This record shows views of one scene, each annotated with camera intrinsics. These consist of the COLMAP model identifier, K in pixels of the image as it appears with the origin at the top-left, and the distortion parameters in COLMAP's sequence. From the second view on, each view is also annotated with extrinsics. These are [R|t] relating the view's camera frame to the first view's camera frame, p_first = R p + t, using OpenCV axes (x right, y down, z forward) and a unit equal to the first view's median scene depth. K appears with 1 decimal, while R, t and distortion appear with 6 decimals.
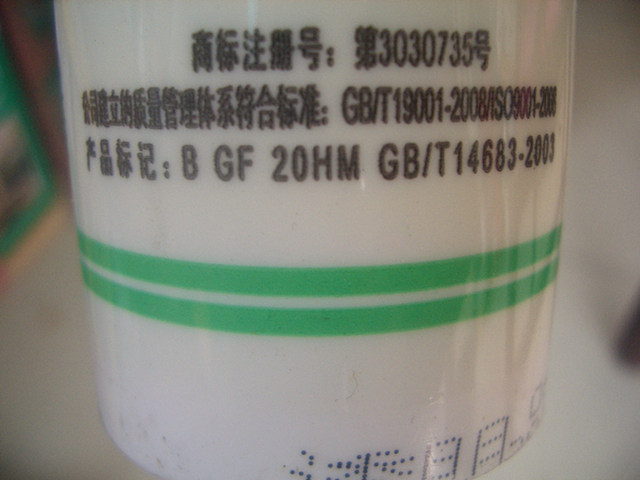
lens RADIAL K [[640.8, 0, 321.8], [0, 640.8, 239.3], [0, 0, 1]] dist [-0.125325, 0.000000]
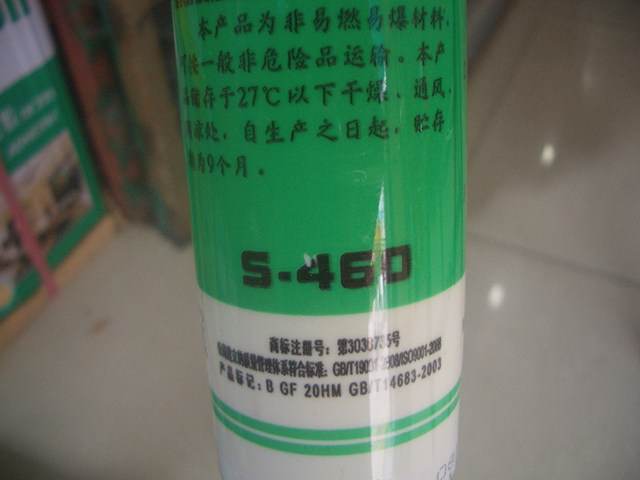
lens RADIAL K [[640.8, 0, 316.4], [0, 640.8, 241.0], [0, 0, 1]] dist [-0.125325, 0.000000]
pose [[0.996146, -0.007283, -0.087411, 0.178646], [0.011015, 0.999045, 0.042285, -0.777145], [0.087019, -0.043085, 0.995275, -1.337849]]
